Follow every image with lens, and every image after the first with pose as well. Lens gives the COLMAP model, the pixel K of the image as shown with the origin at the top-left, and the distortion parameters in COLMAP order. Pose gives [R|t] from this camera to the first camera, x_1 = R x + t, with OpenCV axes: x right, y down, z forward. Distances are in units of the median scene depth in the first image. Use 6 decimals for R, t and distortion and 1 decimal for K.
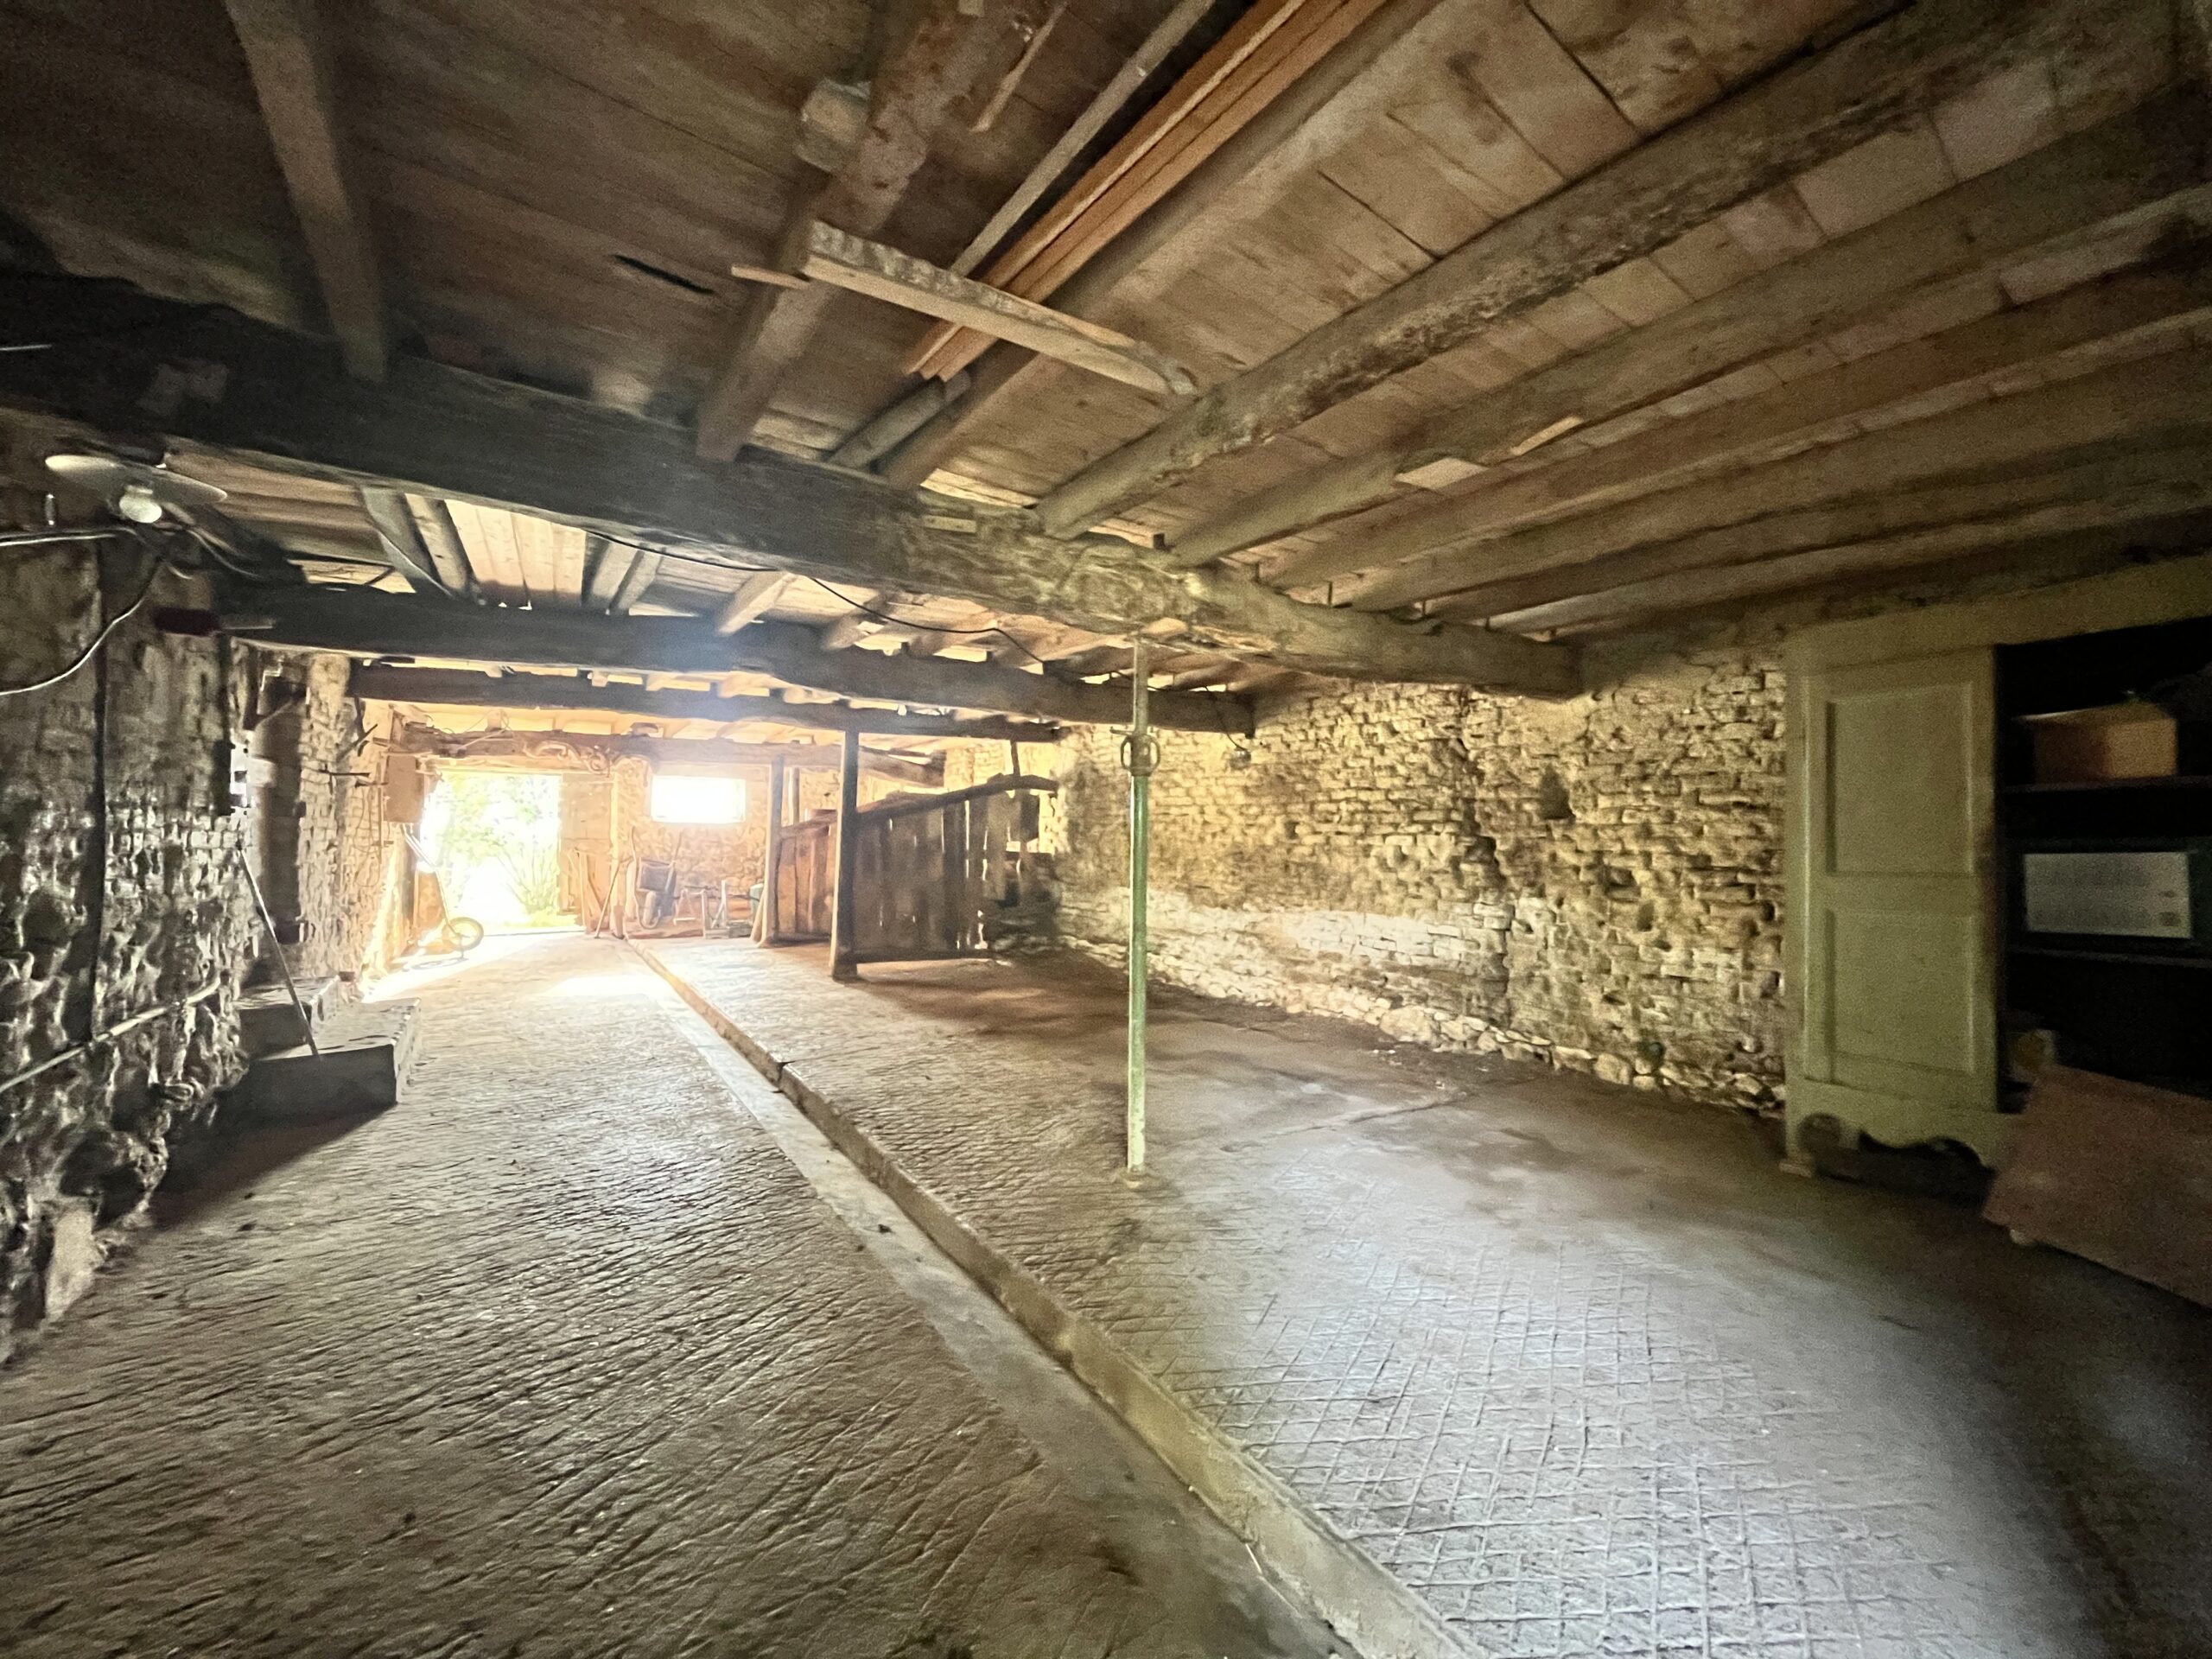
lens RADIAL K [[894.7, 0, 1109.0], [0, 894.7, 820.8], [0, 0, 1]] dist [-0.000767, -0.000037]
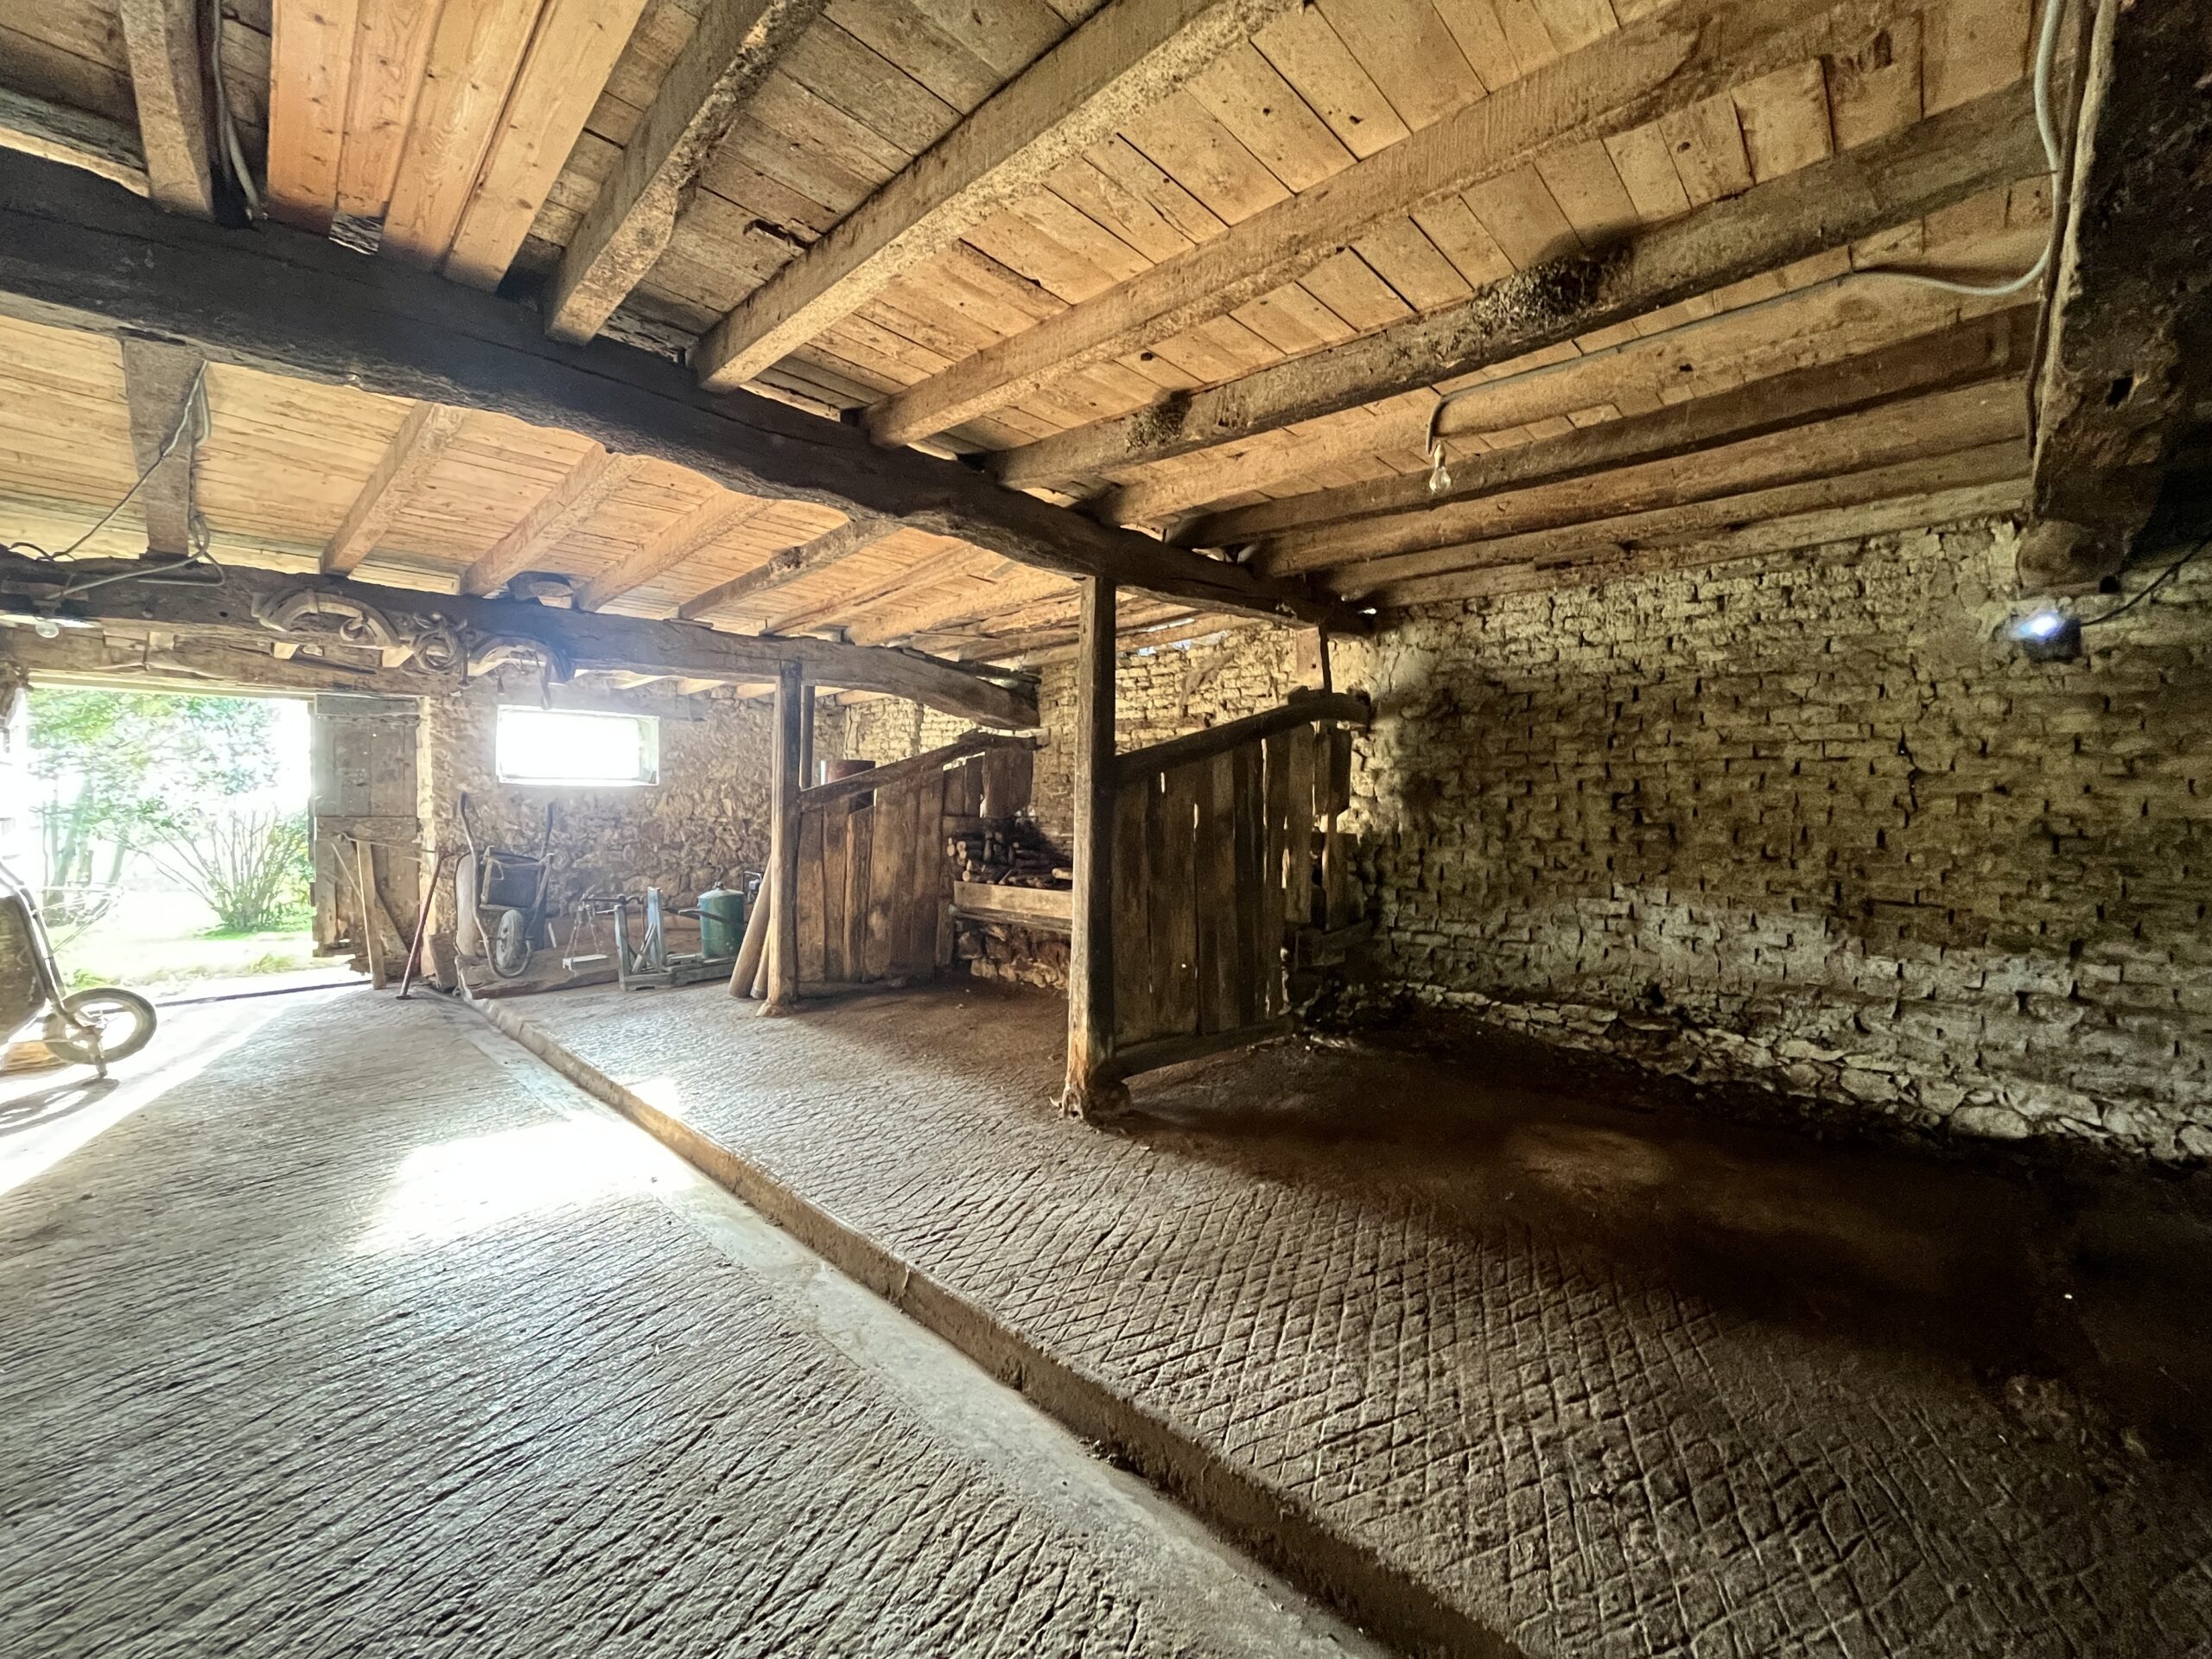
lens RADIAL K [[894.7, 0, 1103.6], [0, 894.7, 829.0], [0, 0, 1]] dist [-0.000767, -0.000037]
pose [[0.976825, -0.010709, 0.213769, -0.350759], [0.001756, 0.999115, 0.042030, 0.008783], [-0.214030, -0.040680, 0.975980, 0.494430]]
